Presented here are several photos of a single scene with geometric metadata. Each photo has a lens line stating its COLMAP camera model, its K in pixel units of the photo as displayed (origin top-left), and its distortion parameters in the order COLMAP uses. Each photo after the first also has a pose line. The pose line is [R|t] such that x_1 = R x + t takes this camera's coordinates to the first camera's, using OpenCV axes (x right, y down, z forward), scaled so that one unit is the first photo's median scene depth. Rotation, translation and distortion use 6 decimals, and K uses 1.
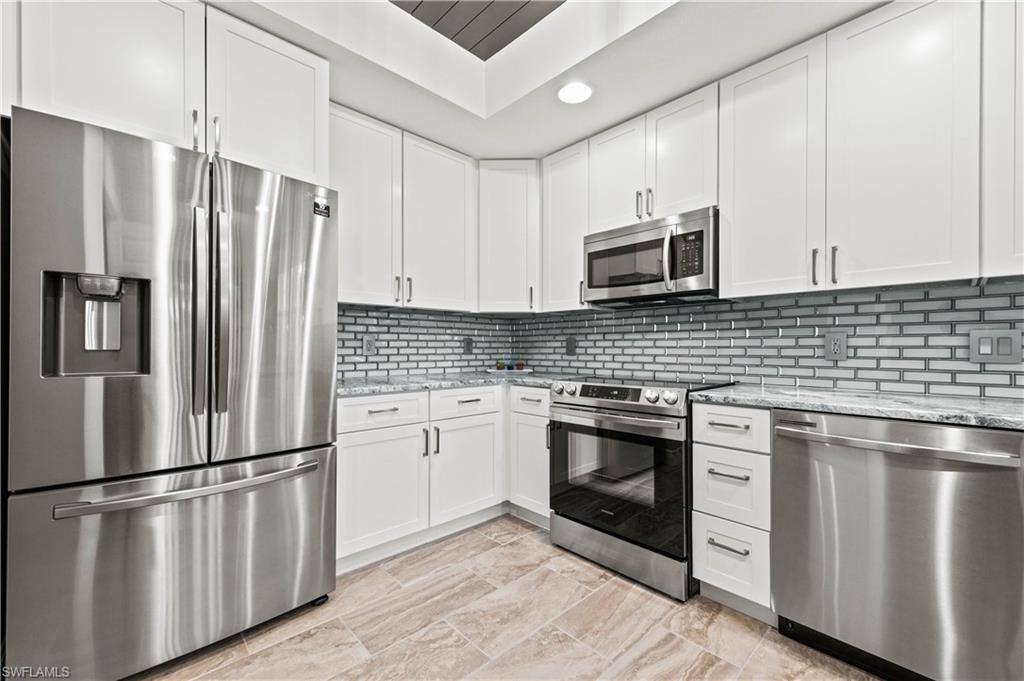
lens RADIAL K [[413.0, 0, 511.7], [0, 413.0, 347.6], [0, 0, 1]] dist [0.008426, -0.000547]
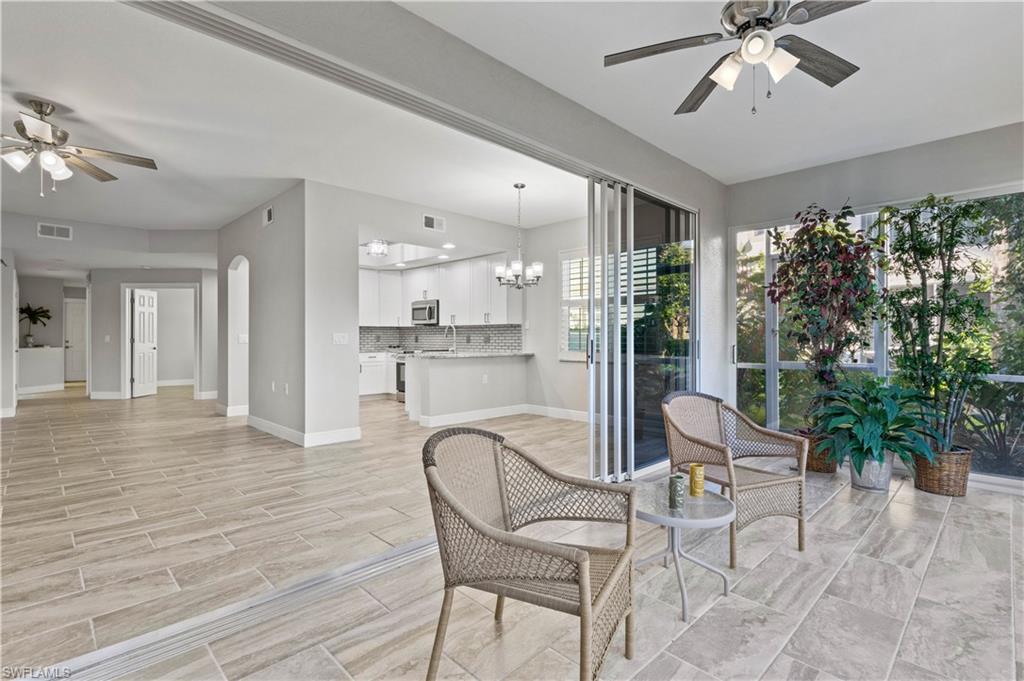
lens RADIAL K [[477.8, 0, 510.1], [0, 477.8, 339.8], [0, 0, 1]] dist [0.000601, 0.000679]
pose [[0.999847, -0.000511, 0.017463, 0.937158], [0.000445, 0.999993, 0.003818, -0.012586], [-0.017465, -0.003810, 0.999840, -2.787942]]
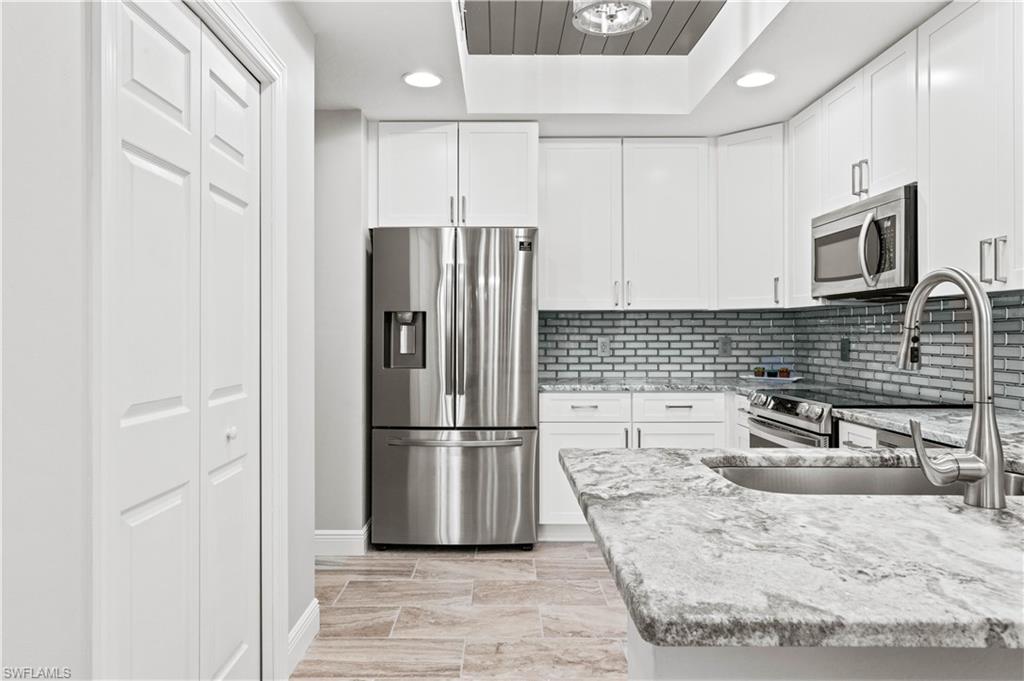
lens RADIAL K [[665.6, 0, 506.8], [0, 665.6, 331.1], [0, 0, 1]] dist [0.008293, 0.001779]
pose [[0.732413, -0.005064, -0.680841, 0.723885], [0.001979, 0.999984, -0.005309, -0.043042], [0.680857, 0.002541, 0.732412, -0.448837]]
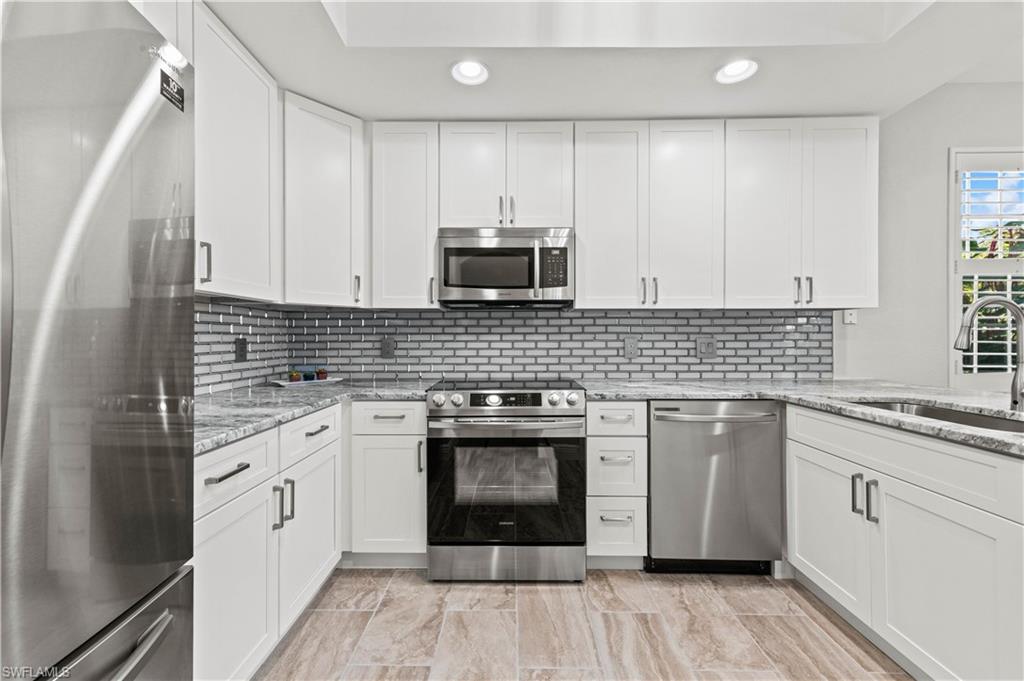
lens RADIAL K [[413.0, 0, 506.2], [0, 413.0, 337.6], [0, 0, 1]] dist [0.008426, -0.000547]
pose [[0.698321, -0.001596, 0.715783, -0.421196], [0.001978, 0.999998, 0.000300, -0.033686], [-0.715782, 0.001206, 0.698323, 0.296089]]
